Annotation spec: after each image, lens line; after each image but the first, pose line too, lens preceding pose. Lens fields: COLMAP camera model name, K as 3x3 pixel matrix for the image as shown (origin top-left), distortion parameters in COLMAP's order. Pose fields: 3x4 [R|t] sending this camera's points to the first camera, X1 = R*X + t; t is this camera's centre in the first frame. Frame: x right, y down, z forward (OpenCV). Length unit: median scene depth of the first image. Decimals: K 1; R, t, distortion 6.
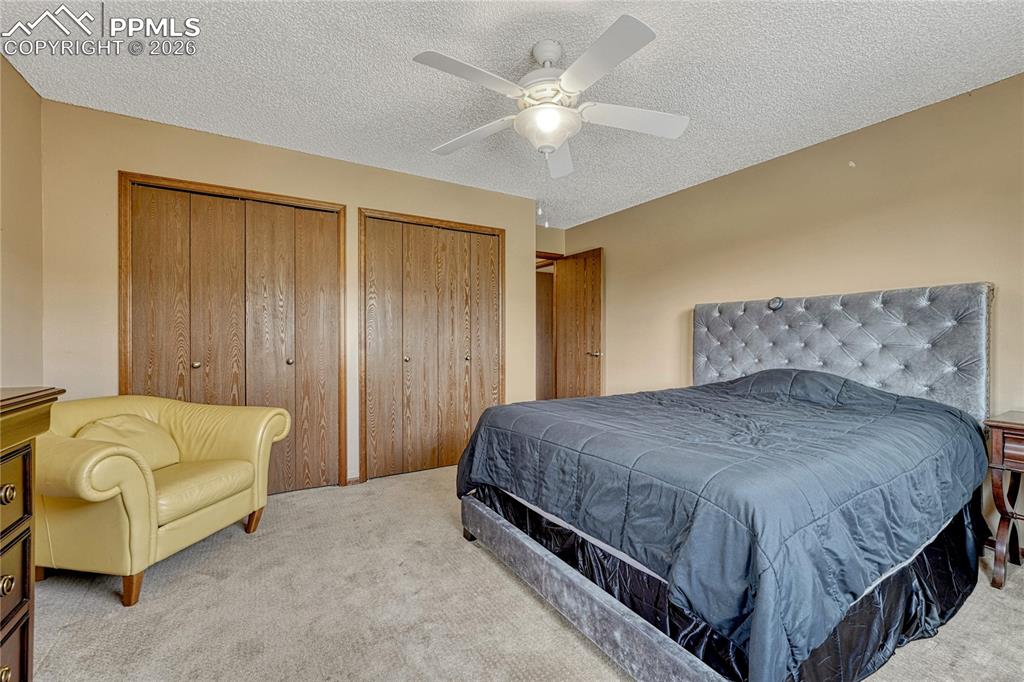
lens RADIAL K [[428.7, 0, 507.1], [0, 428.7, 339.2], [0, 0, 1]] dist [-0.010386, 0.001008]
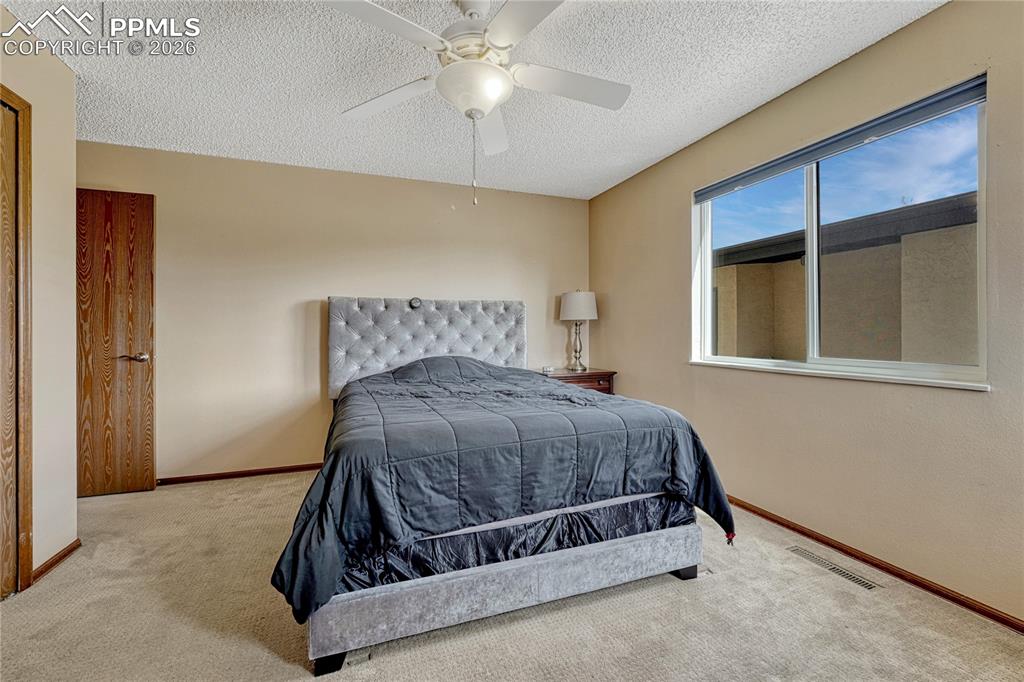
lens RADIAL K [[428.7, 0, 514.9], [0, 428.7, 336.2], [0, 0, 1]] dist [-0.010386, 0.001008]
pose [[0.168188, -0.009048, 0.985713, -0.651000], [0.004951, 0.999953, 0.008334, 0.001154], [-0.985743, 0.003479, 0.168224, 0.677251]]
